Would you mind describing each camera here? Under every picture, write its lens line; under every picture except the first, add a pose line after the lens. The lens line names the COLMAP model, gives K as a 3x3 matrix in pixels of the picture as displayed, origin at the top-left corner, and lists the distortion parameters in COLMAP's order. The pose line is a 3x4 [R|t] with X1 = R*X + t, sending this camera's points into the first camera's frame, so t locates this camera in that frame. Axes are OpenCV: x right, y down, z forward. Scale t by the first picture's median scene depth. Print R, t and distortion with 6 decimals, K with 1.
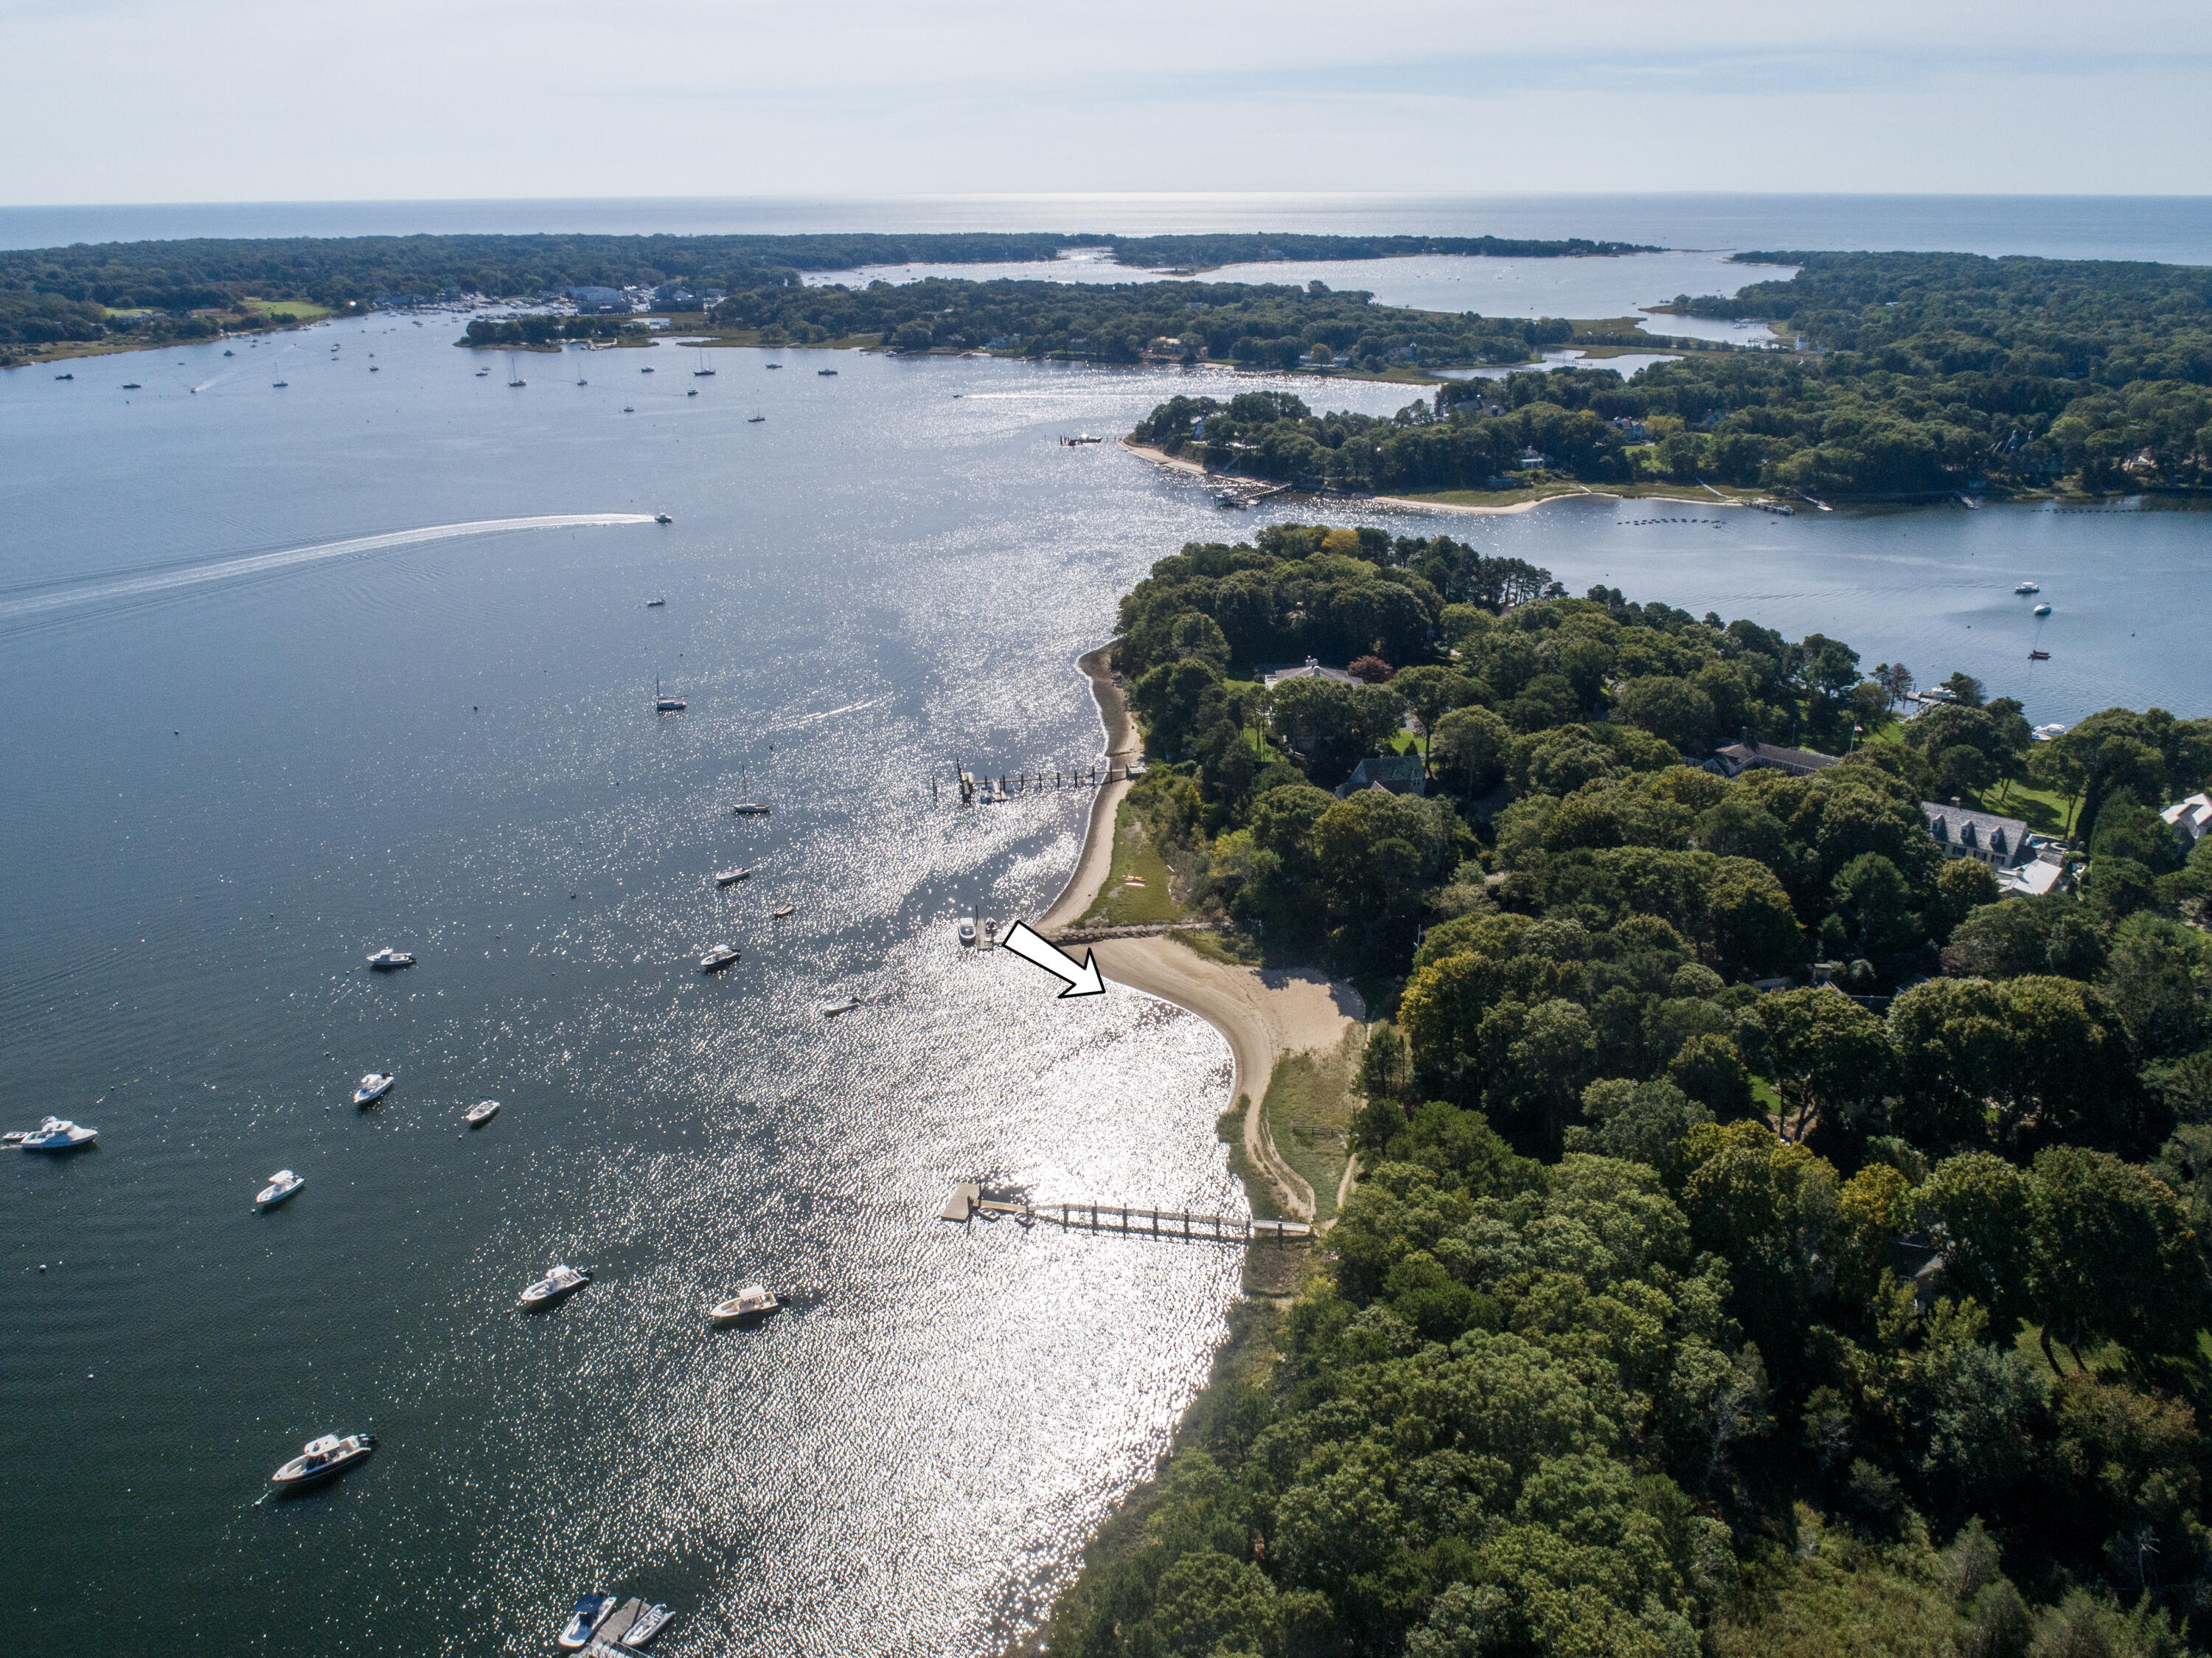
lens RADIAL K [[1676.9, 0, 1122.8], [0, 1676.9, 828.1], [0, 0, 1]] dist [-0.025869, 0.009023]
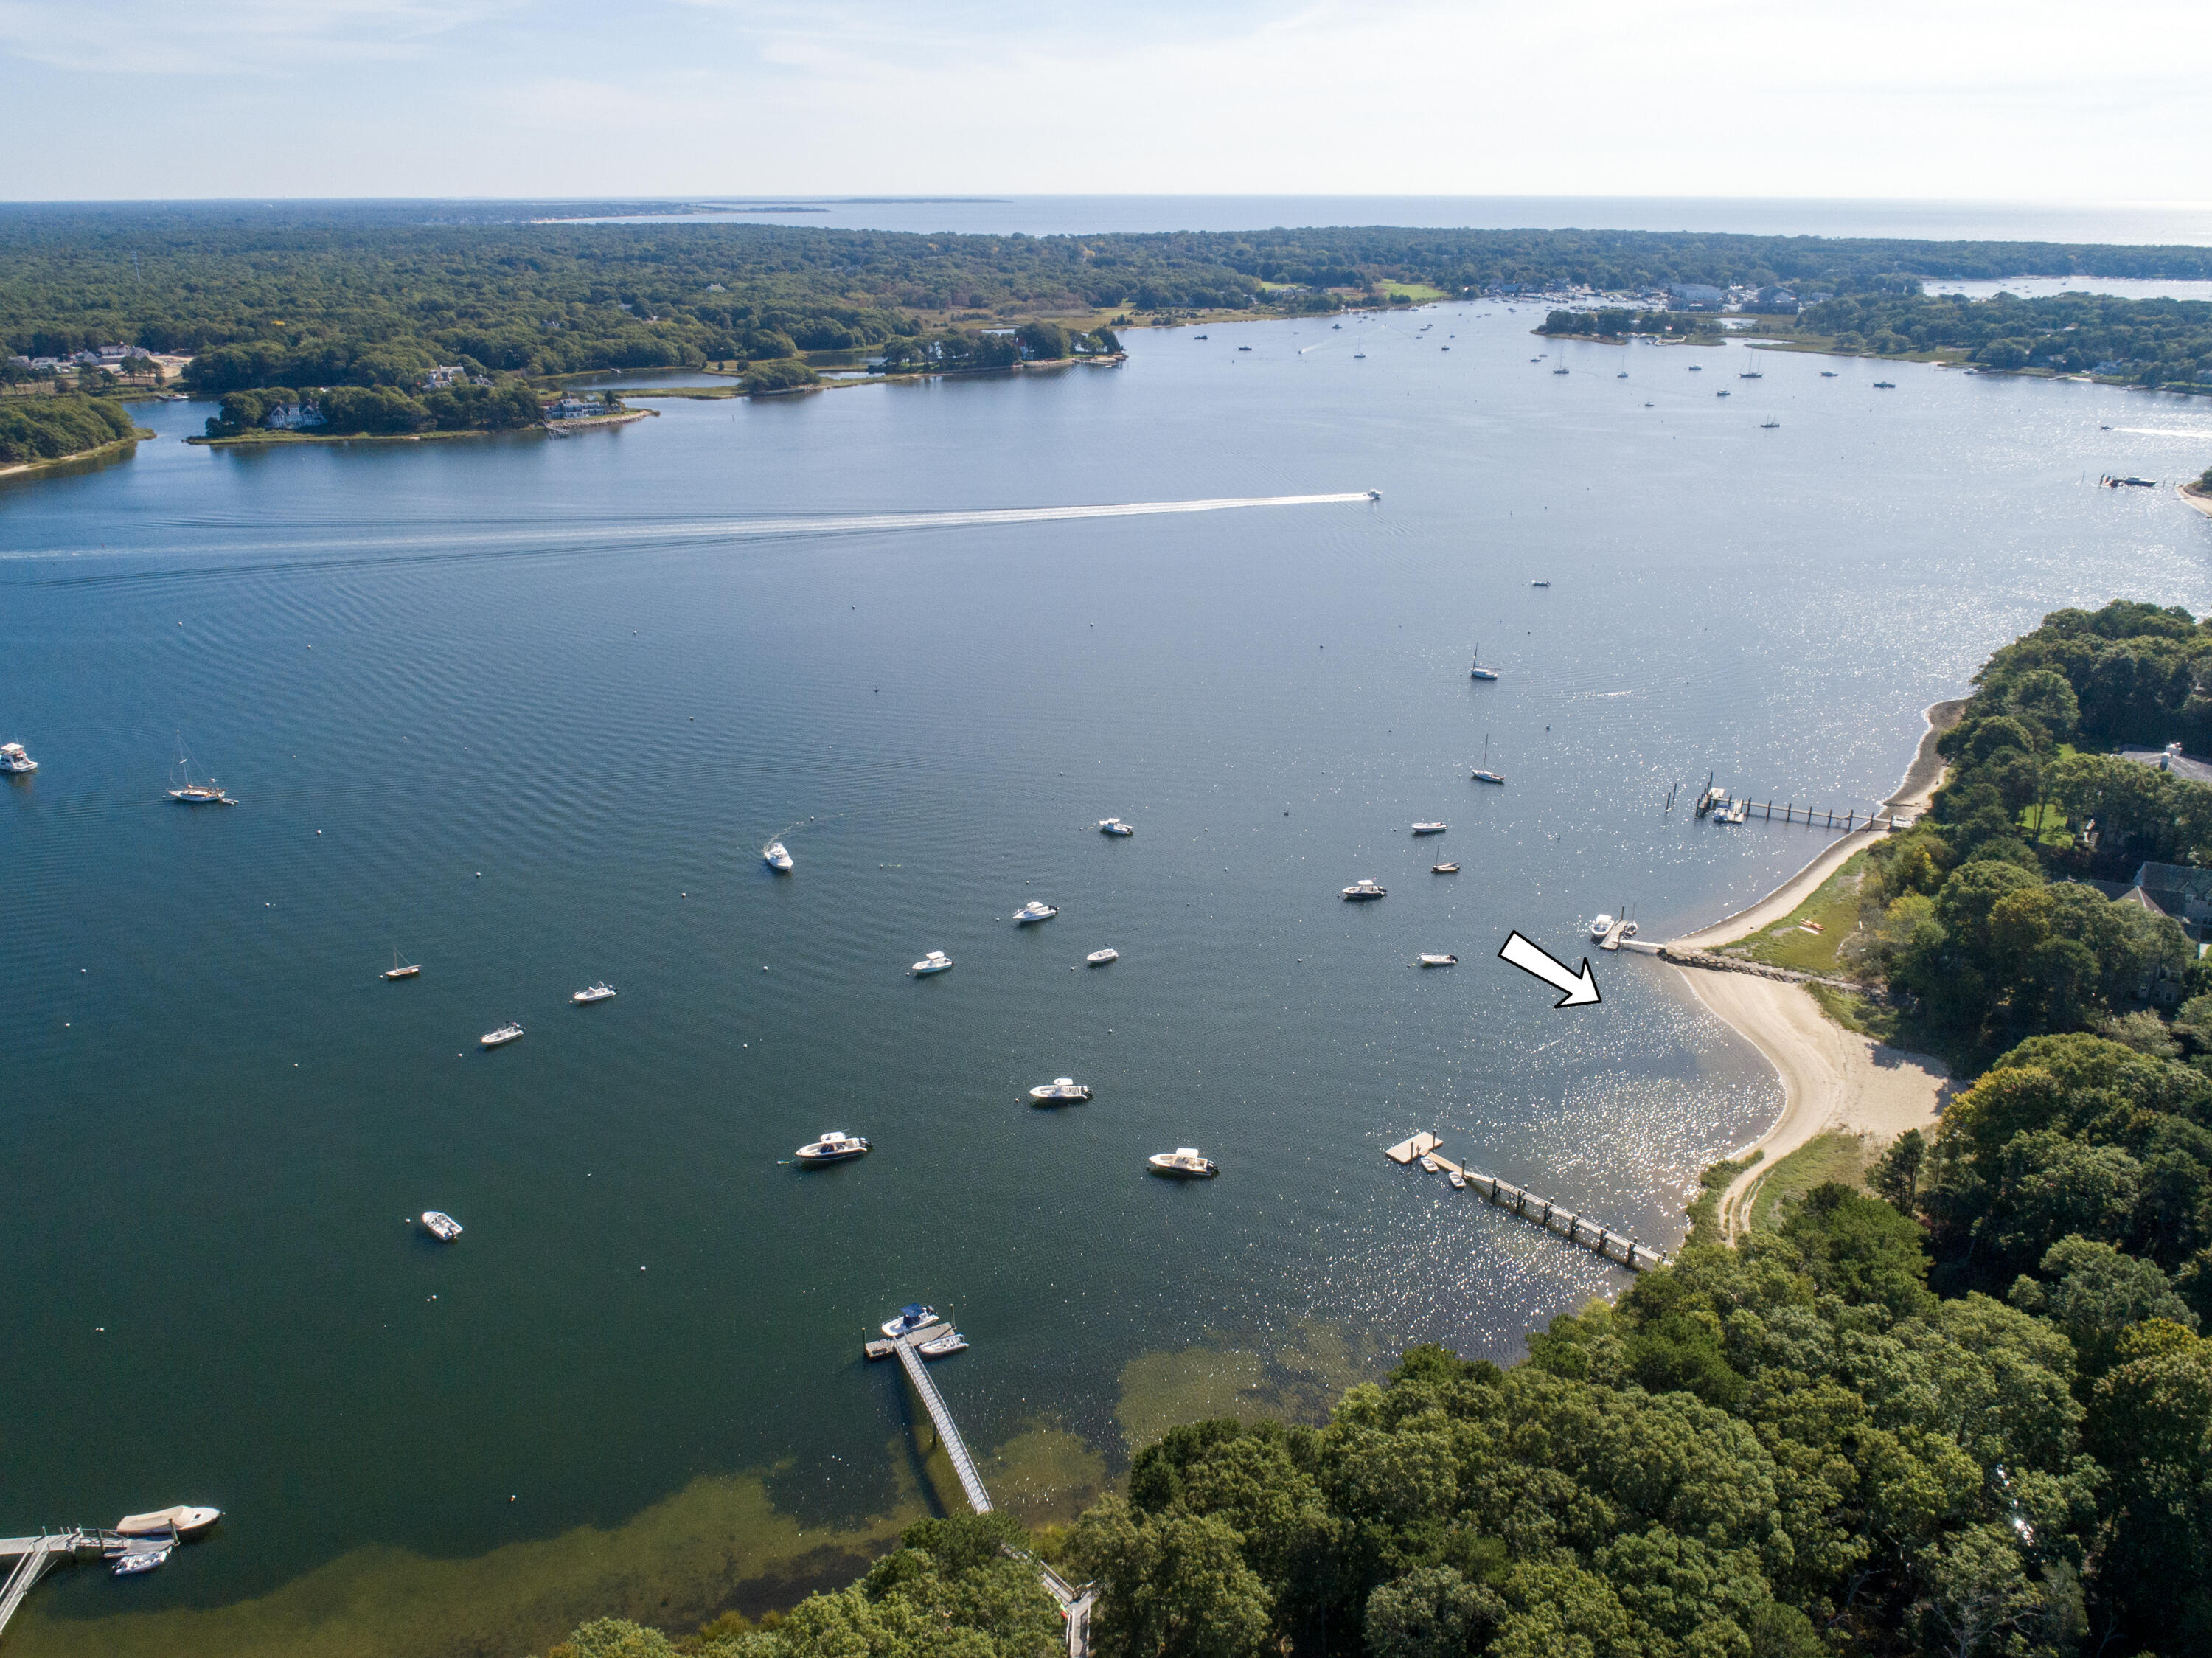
lens RADIAL K [[1676.9, 0, 1122.8], [0, 1676.9, 828.1], [0, 0, 1]] dist [-0.025869, 0.009023]
pose [[0.803009, 0.219005, -0.554268, 0.084777], [-0.218565, 0.973451, 0.067982, -0.000592], [0.554442, 0.066553, 0.829557, 0.005529]]
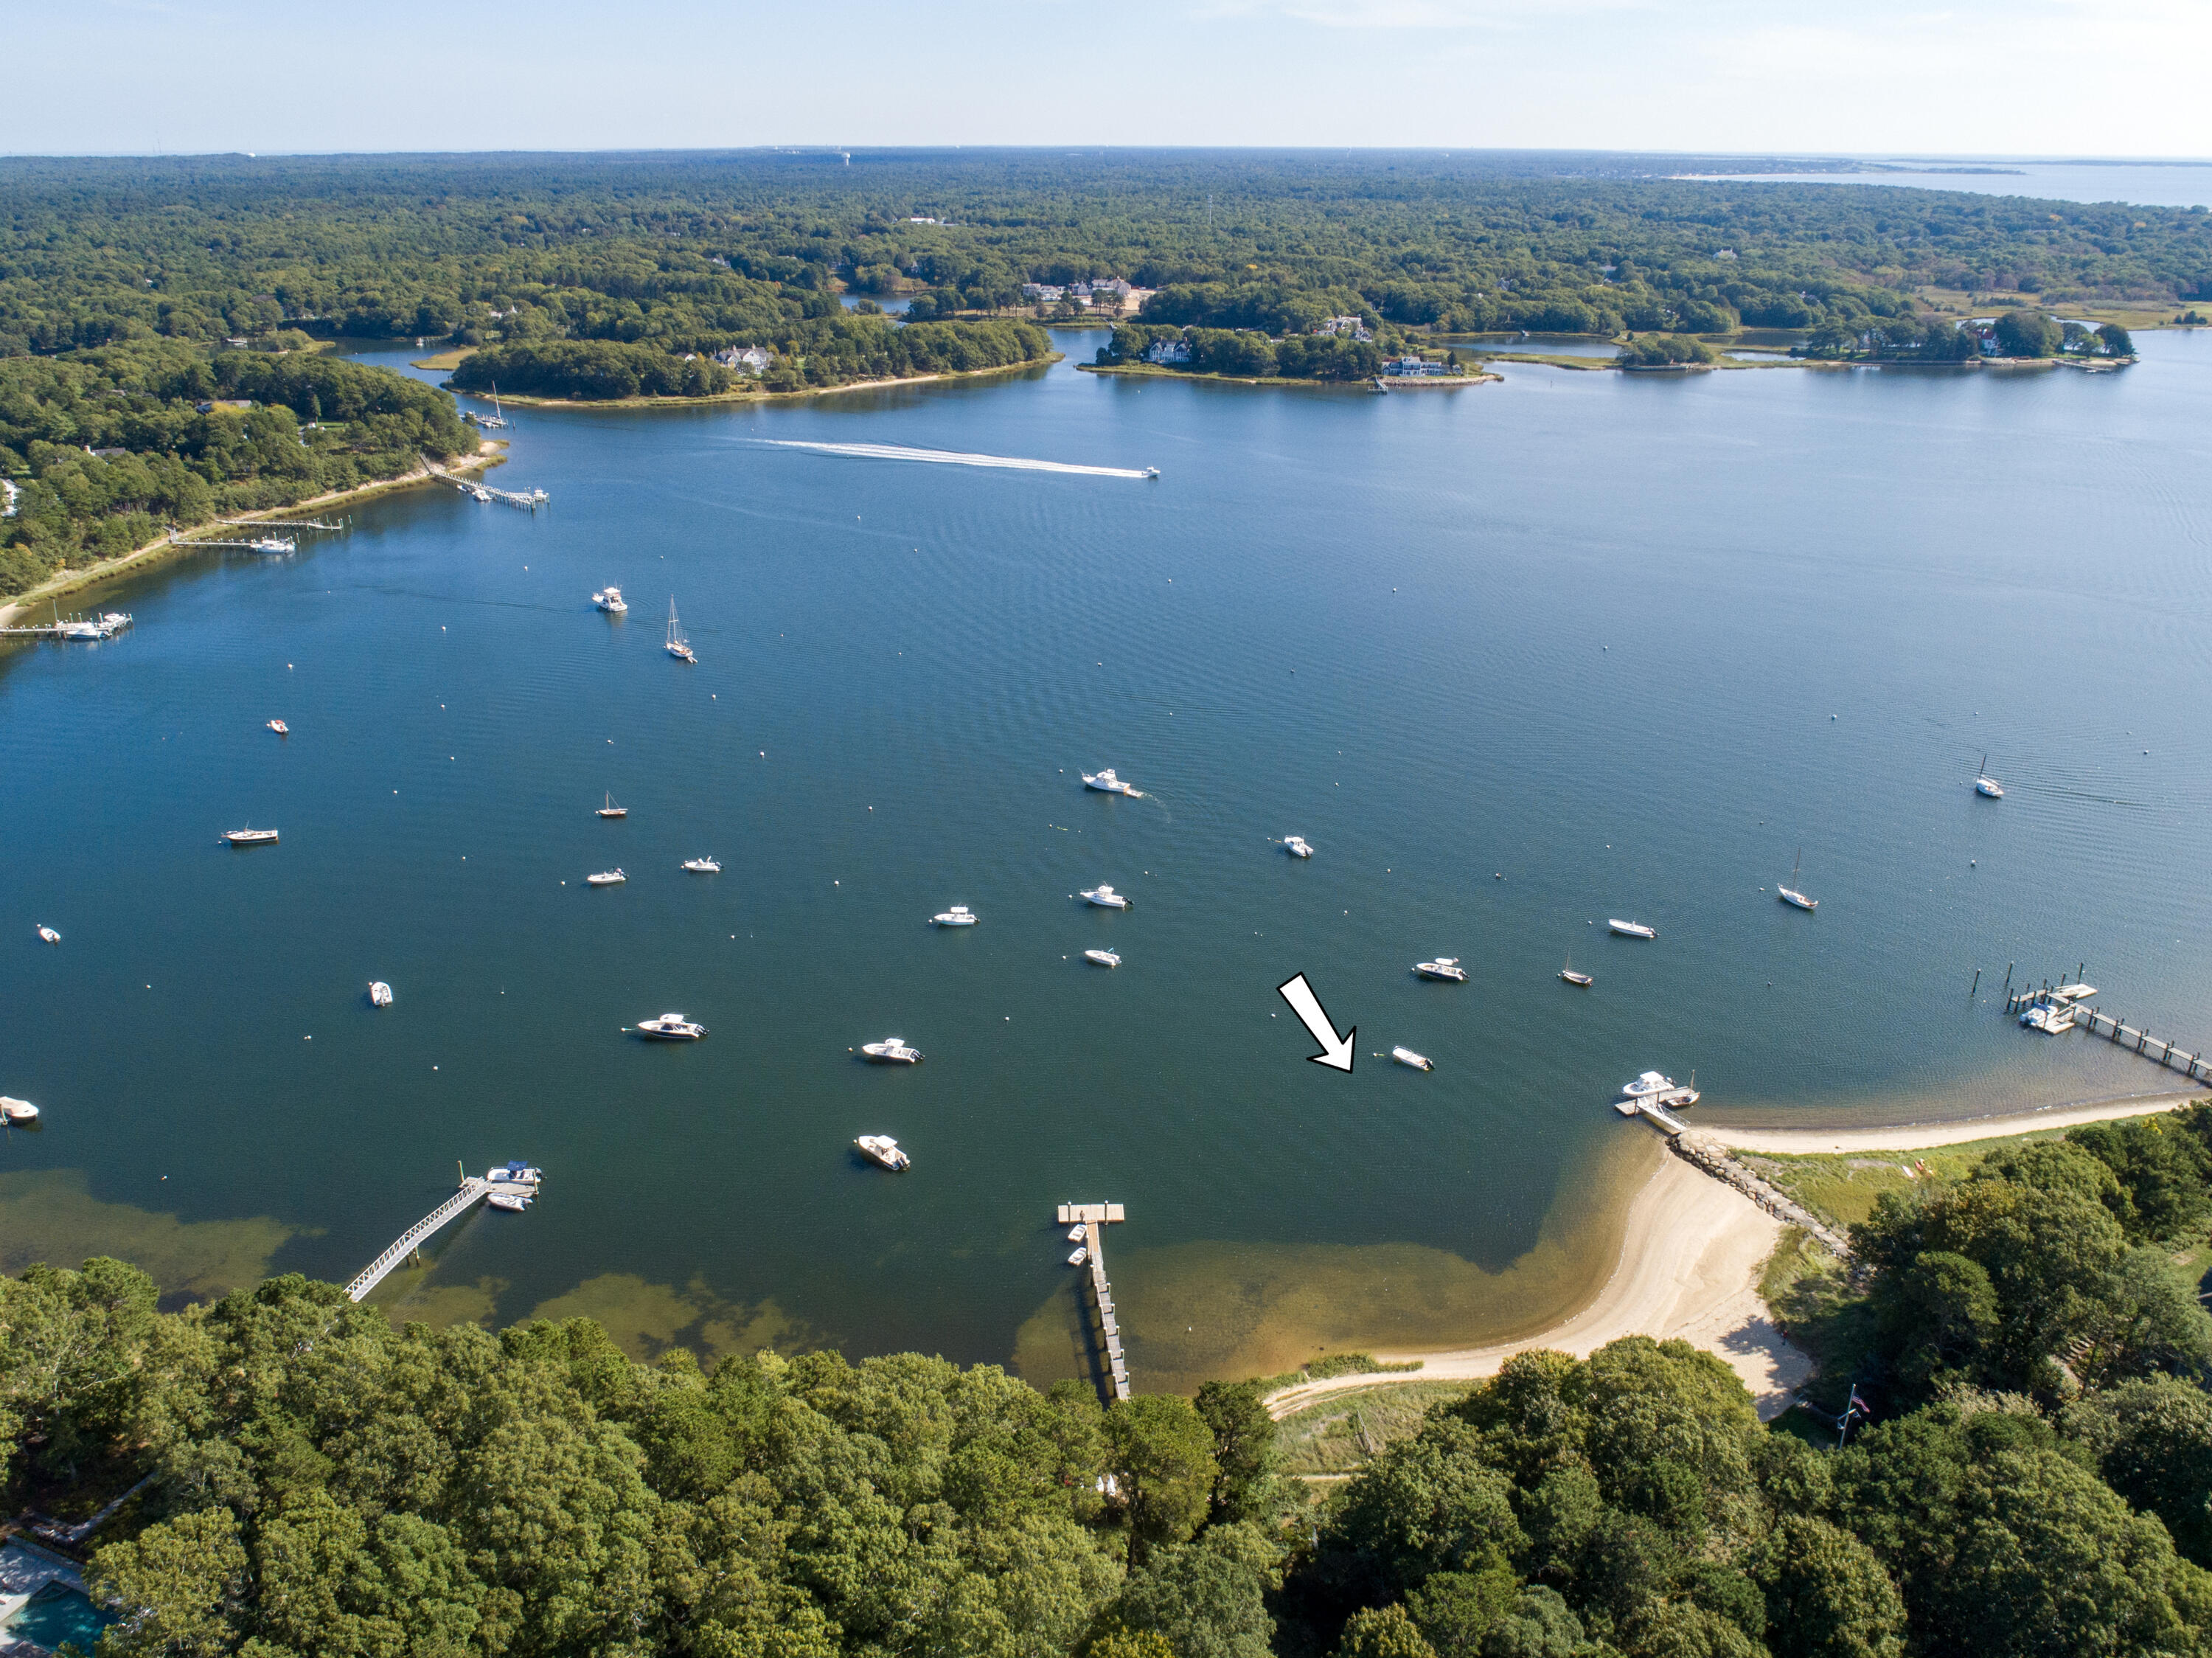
lens RADIAL K [[1766.9, 0, 1117.3], [0, 1766.9, 824.1], [0, 0, 1]] dist [-0.026473, 0.010032]
pose [[0.292130, 0.354264, -0.888345, 0.209720], [-0.349297, 0.904217, 0.245729, -0.066884], [0.890310, 0.238511, 0.387892, 0.164489]]
